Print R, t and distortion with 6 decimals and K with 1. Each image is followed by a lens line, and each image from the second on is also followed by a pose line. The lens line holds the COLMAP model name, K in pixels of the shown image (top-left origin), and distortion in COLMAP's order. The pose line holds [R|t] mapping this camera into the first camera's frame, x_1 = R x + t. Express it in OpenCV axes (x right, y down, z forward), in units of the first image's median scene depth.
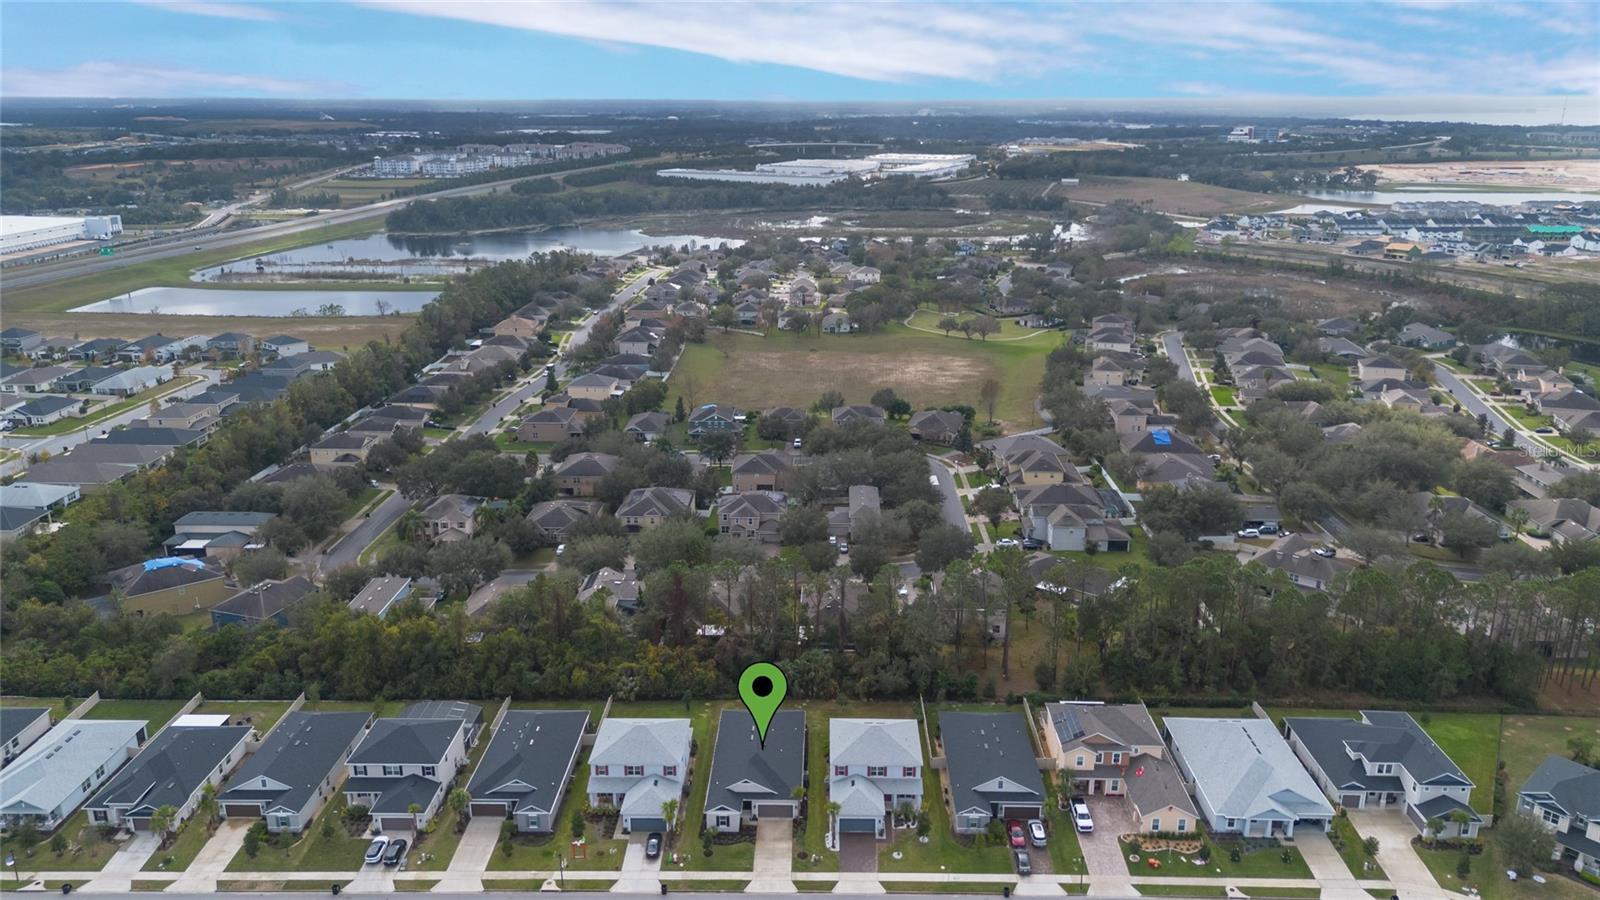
lens RADIAL K [[1127.6, 0, 806.4], [0, 1127.6, 446.8], [0, 0, 1]] dist [0.083681, -0.098302]
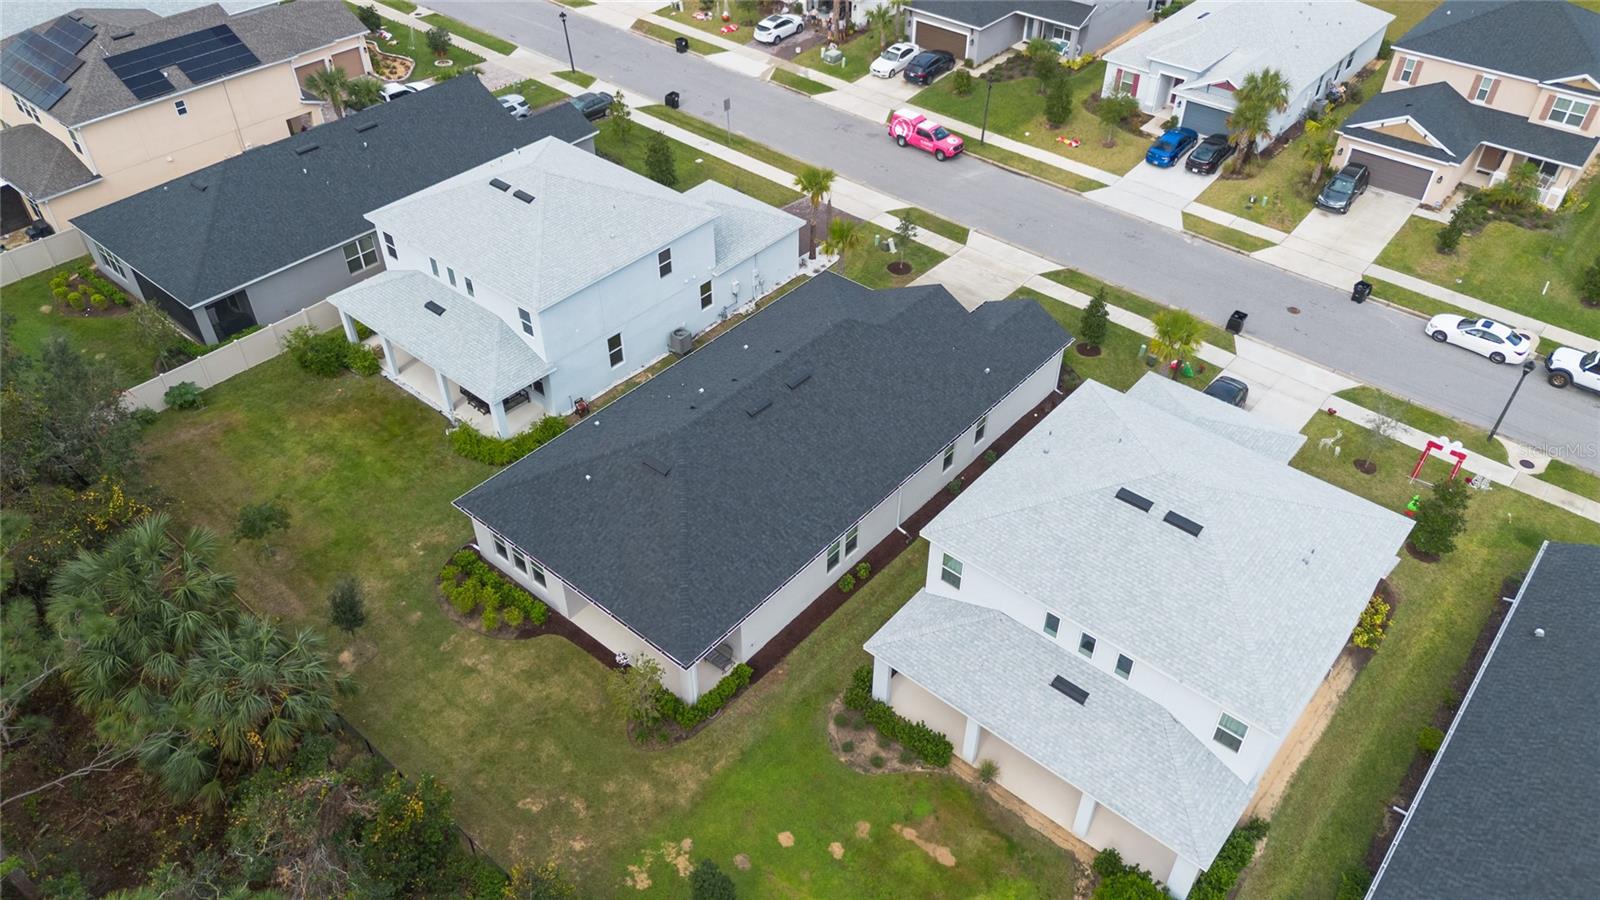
lens RADIAL K [[1127.9, 0, 803.1], [0, 1127.9, 448.7], [0, 0, 1]] dist [0.092023, -0.101914]
pose [[-0.774265, -0.414091, 0.478584, -0.204639], [0.183133, 0.577268, 0.795754, 0.041988], [-0.605786, 0.703769, -0.371124, 1.185400]]
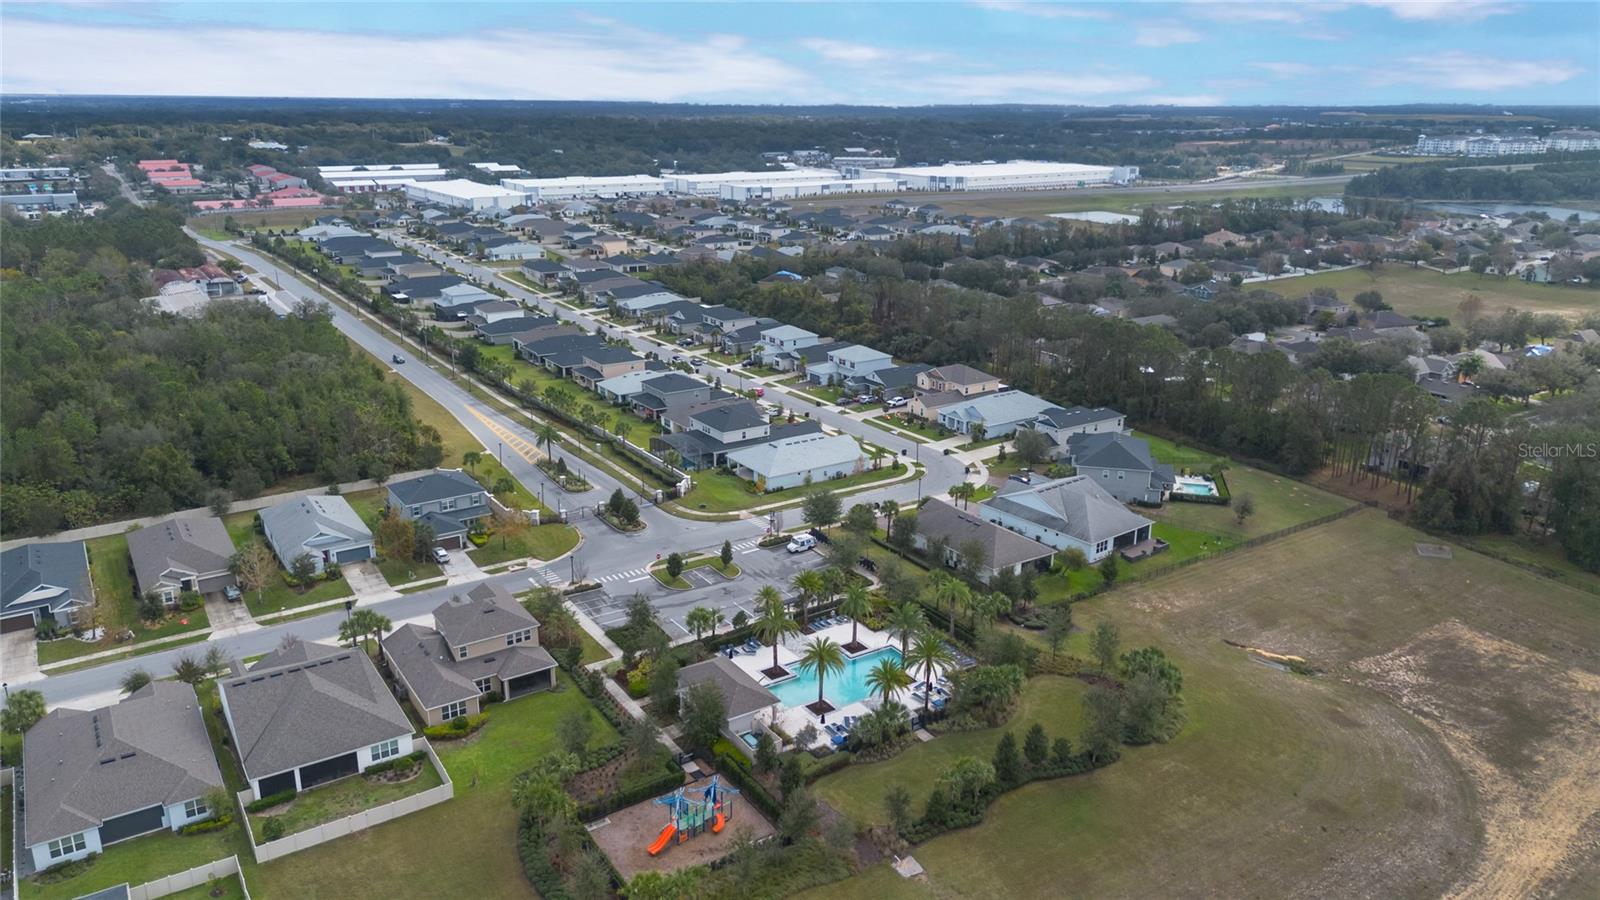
lens RADIAL K [[1127.6, 0, 806.4], [0, 1127.6, 446.8], [0, 0, 1]] dist [0.083681, -0.098302]
pose [[0.570786, 0.243701, -0.784100, 1.524579], [-0.246192, 0.961799, 0.119715, 0.216816], [0.783322, 0.124707, 0.608978, -0.147296]]
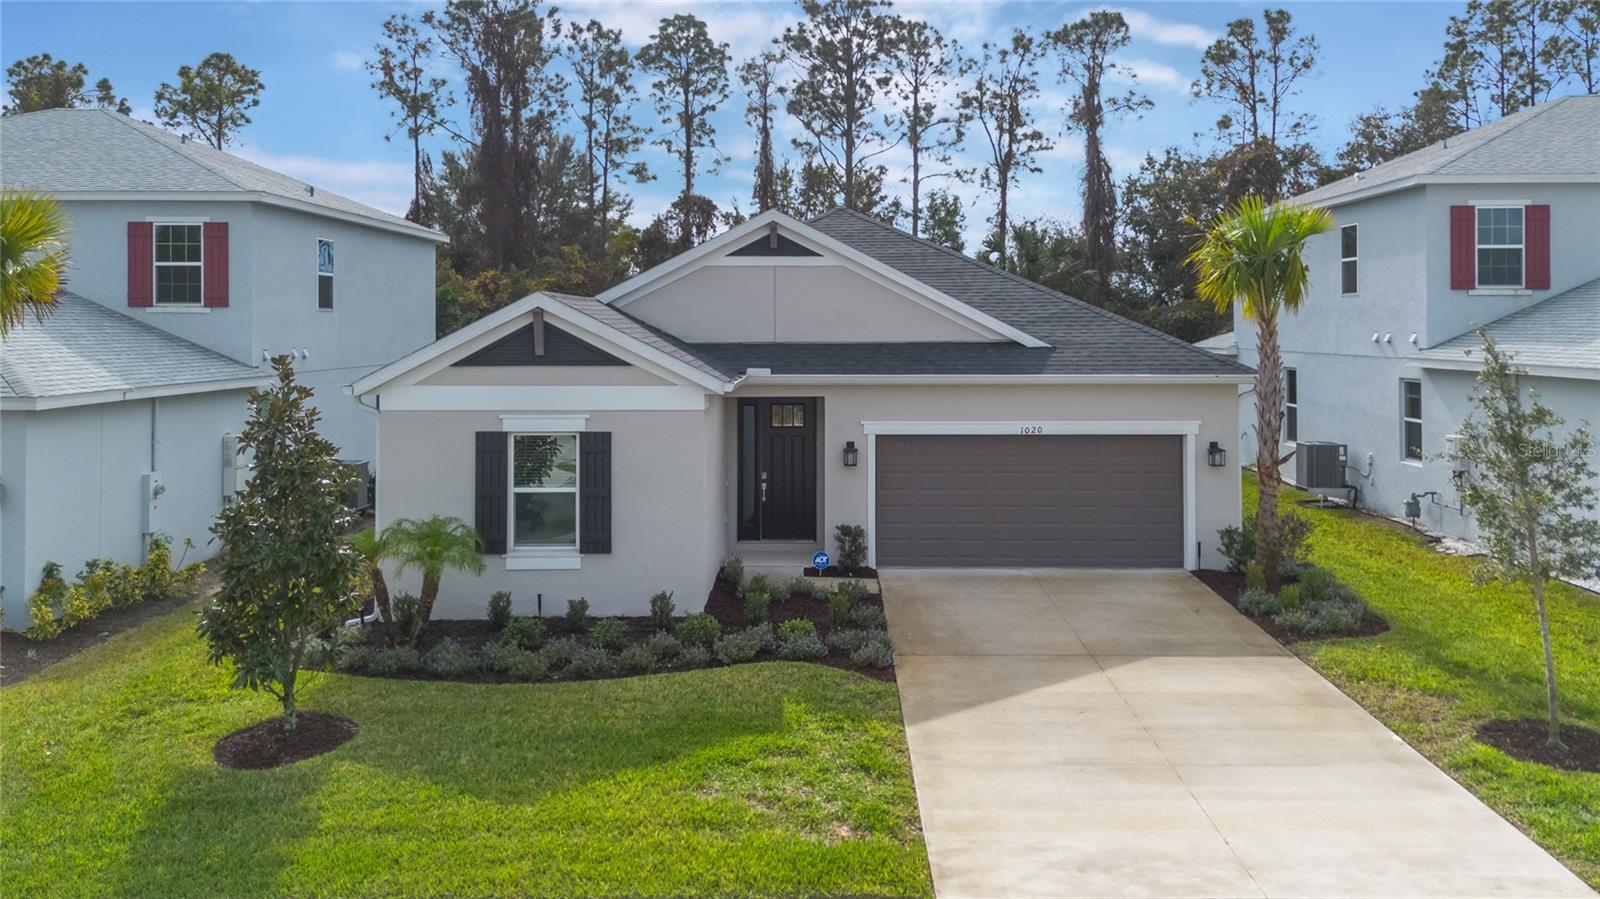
lens RADIAL K [[1304.4, 0, 835.4], [0, 1304.4, 330.7], [0, 0, 1]] dist [0.031377, -0.000019]
pose [[0.999667, -0.003095, 0.025623, -0.050339], [0.010462, 0.956154, -0.292678, 0.343654], [-0.023594, 0.292849, 0.955868, 0.874391]]
